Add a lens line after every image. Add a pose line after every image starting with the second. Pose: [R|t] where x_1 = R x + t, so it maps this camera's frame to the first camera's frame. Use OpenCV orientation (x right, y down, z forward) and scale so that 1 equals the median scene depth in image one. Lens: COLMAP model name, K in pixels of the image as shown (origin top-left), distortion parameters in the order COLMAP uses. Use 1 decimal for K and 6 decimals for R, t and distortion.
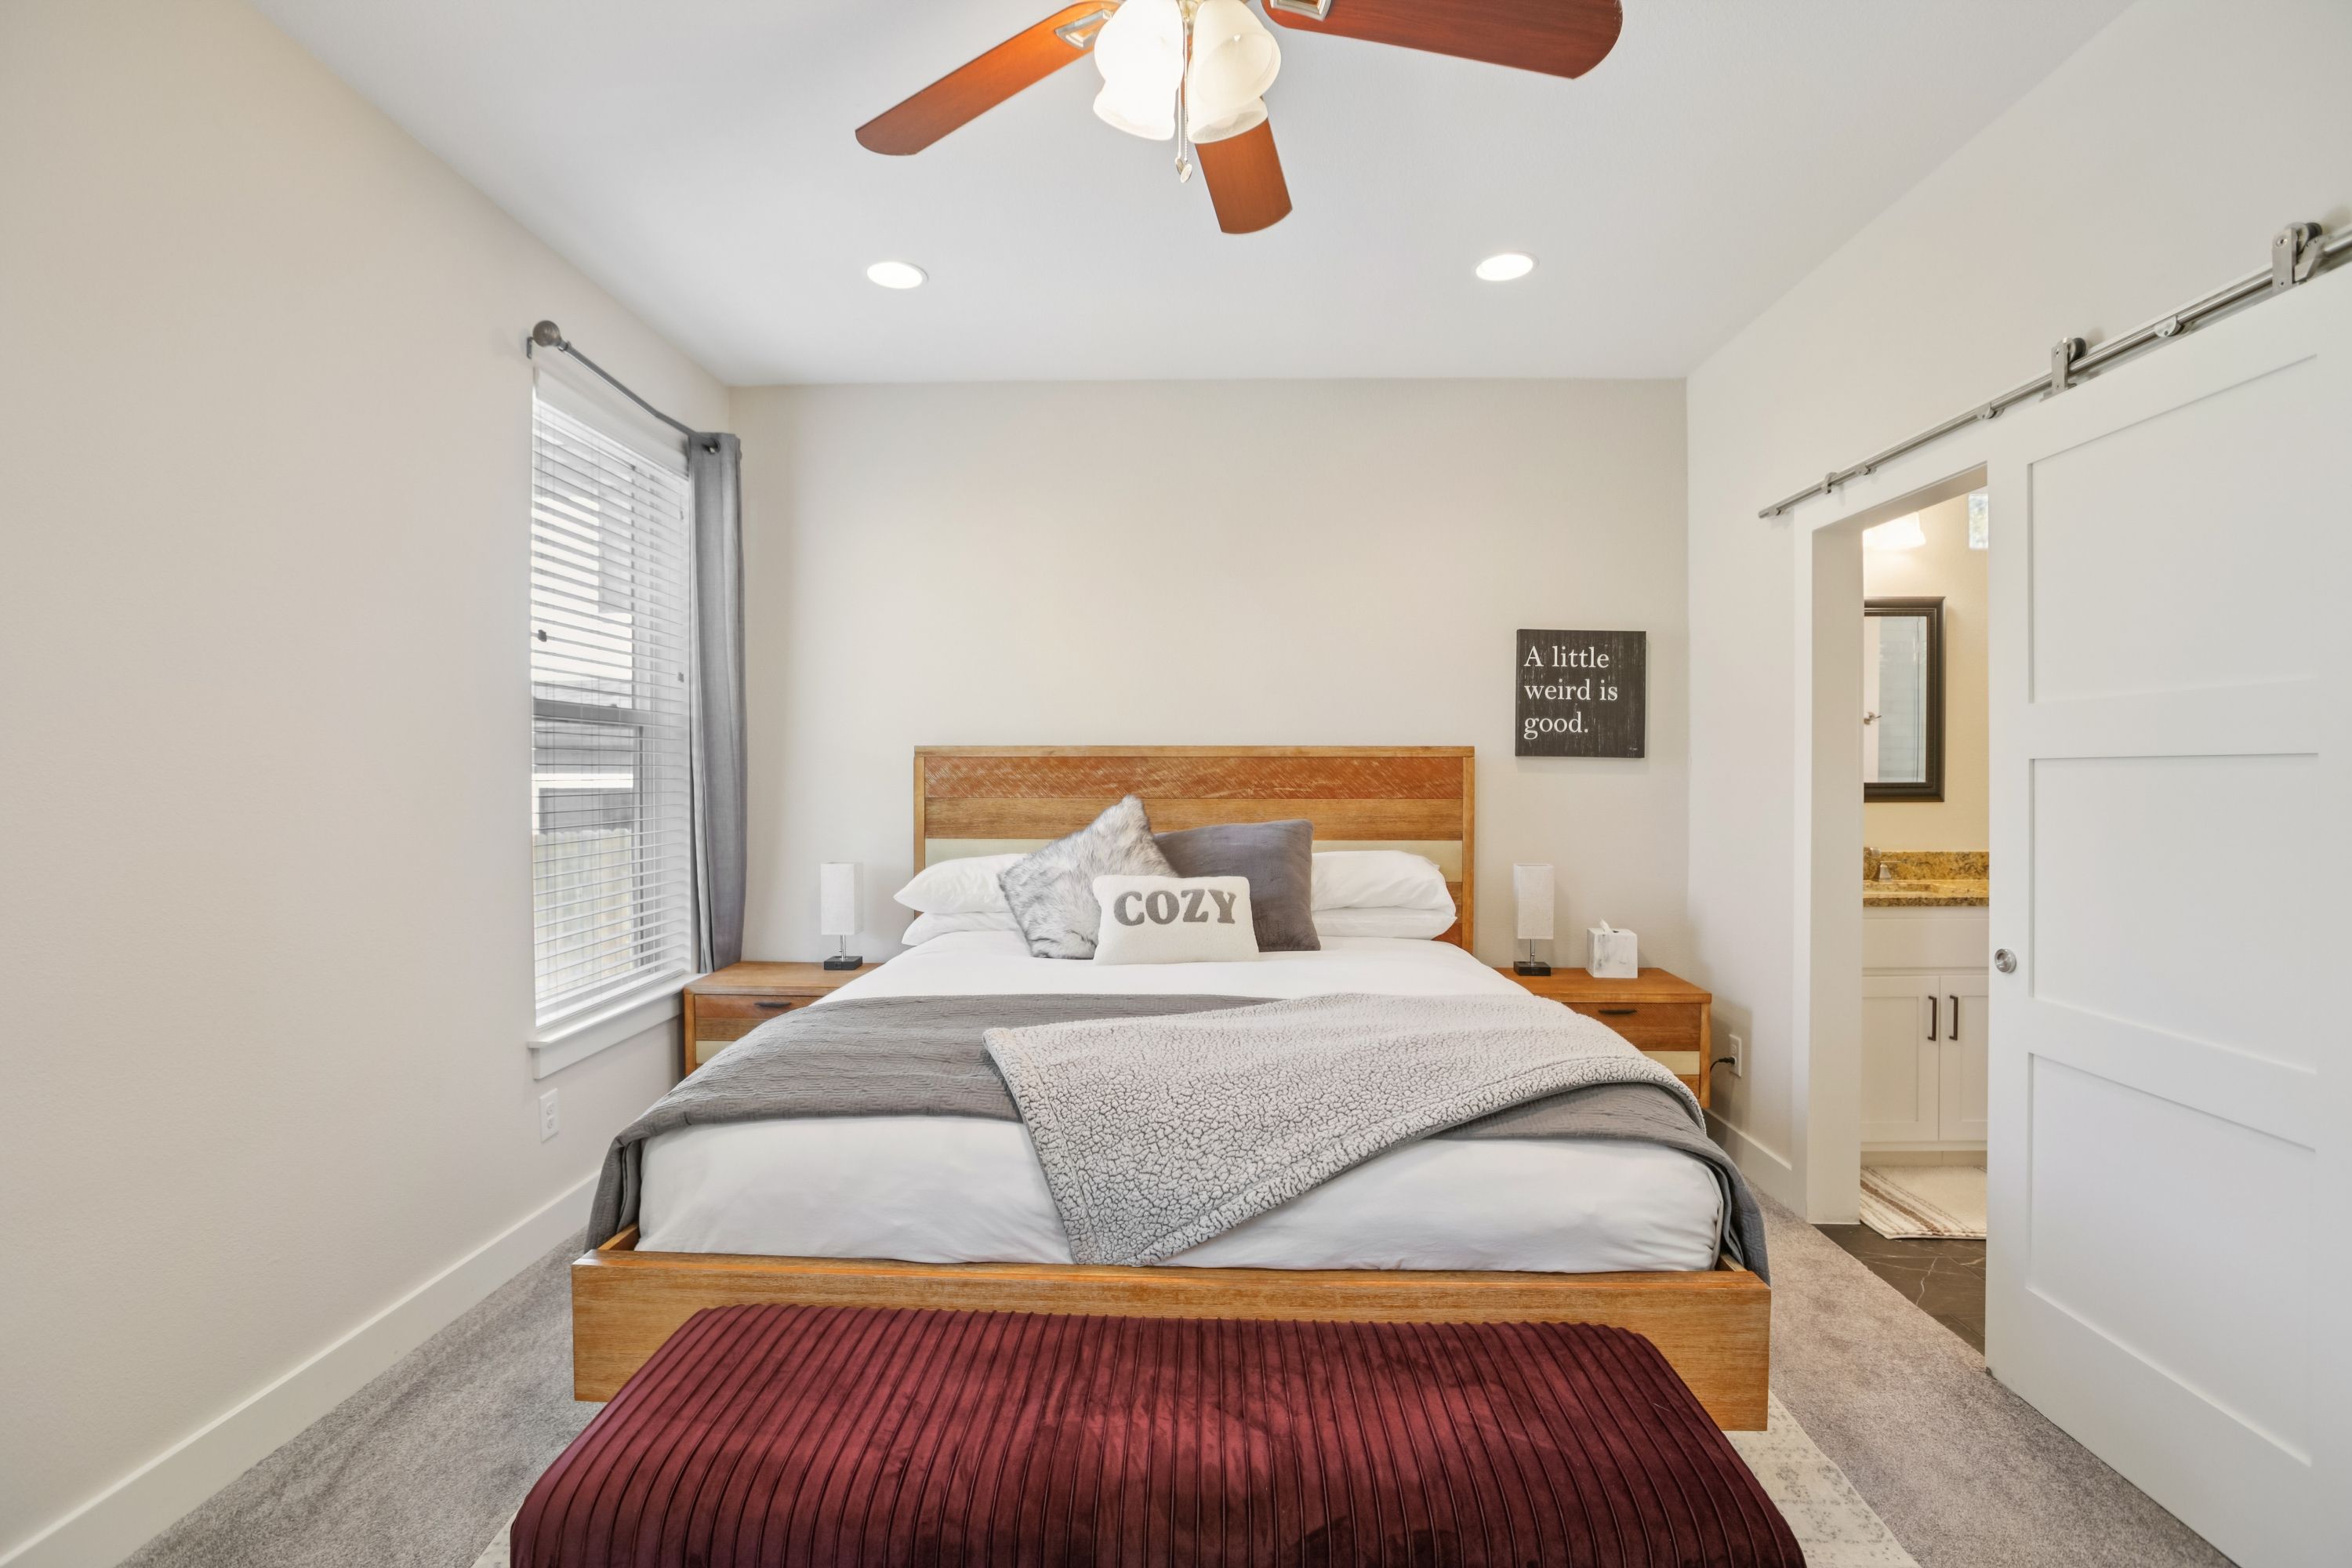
lens RADIAL K [[1107.5, 0, 1185.8], [0, 1107.5, 779.5], [0, 0, 1]] dist [-0.050772, 0.017373]
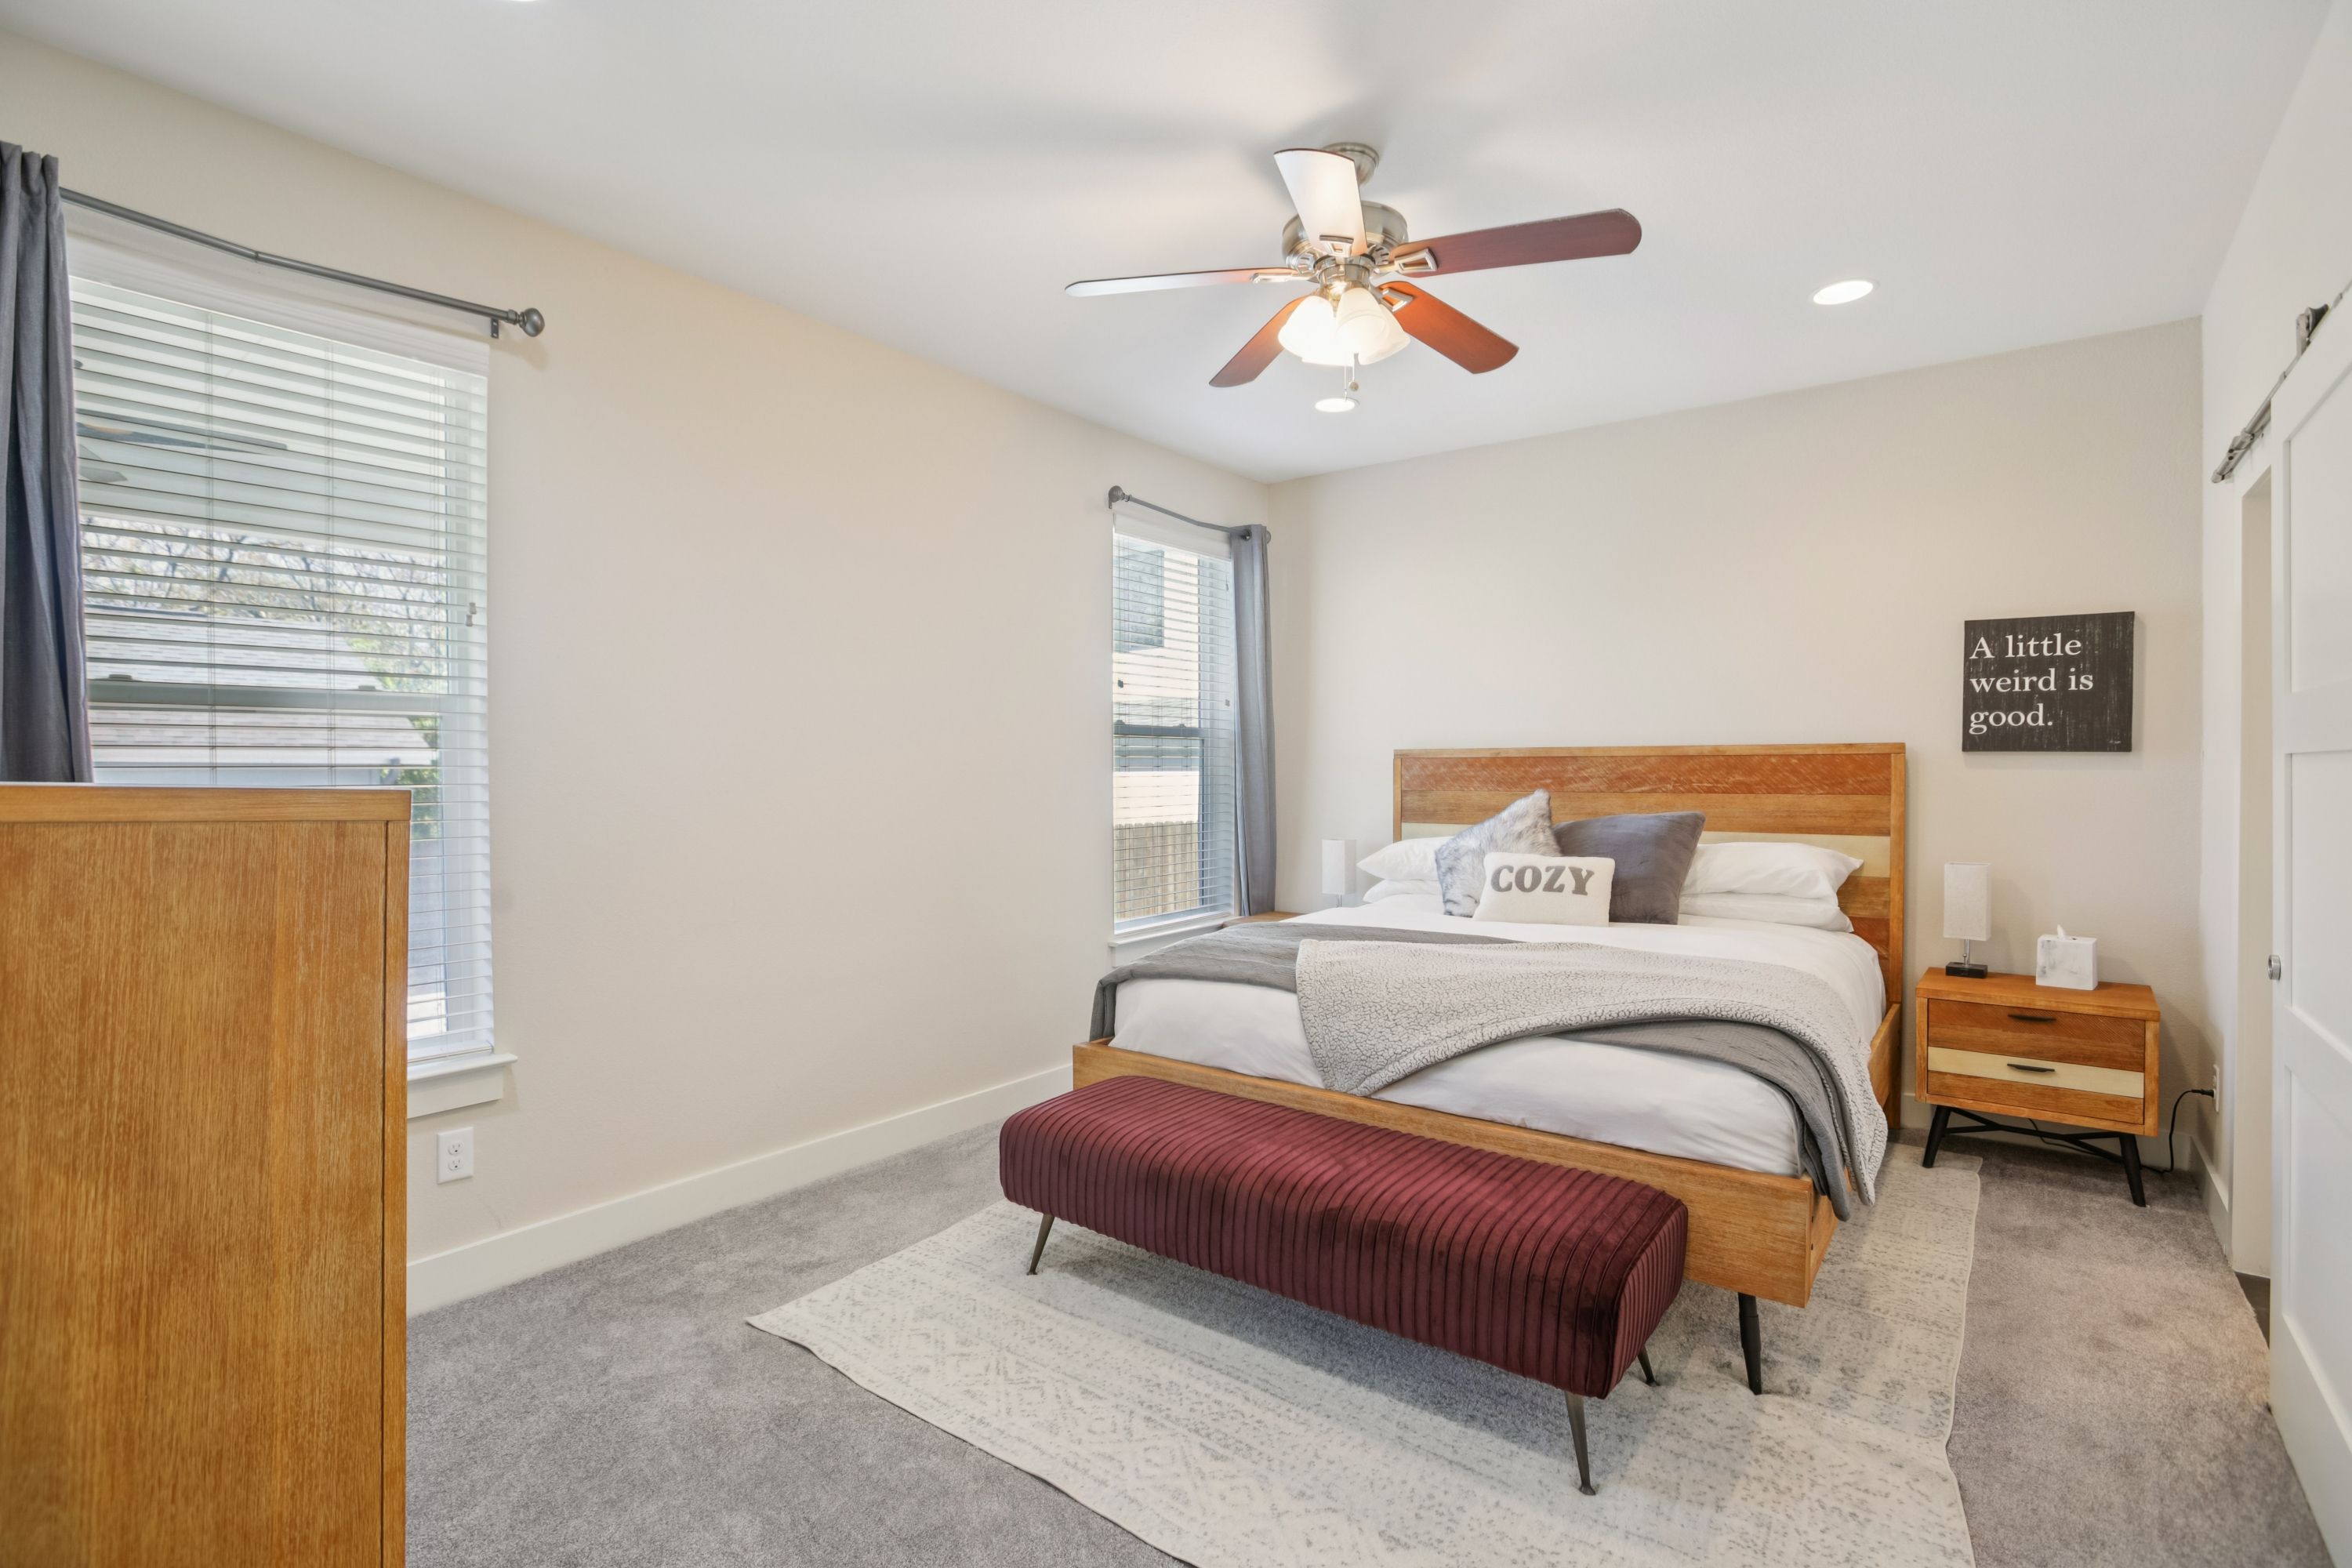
lens RADIAL K [[1107.5, 0, 1171.8], [0, 1107.5, 779.2], [0, 0, 1]] dist [-0.050772, 0.017373]
pose [[0.809291, 0.001612, -0.587406, 0.326306], [-0.000316, 0.999997, 0.002310, 0.001033], [0.587409, -0.001684, 0.809289, -0.197181]]
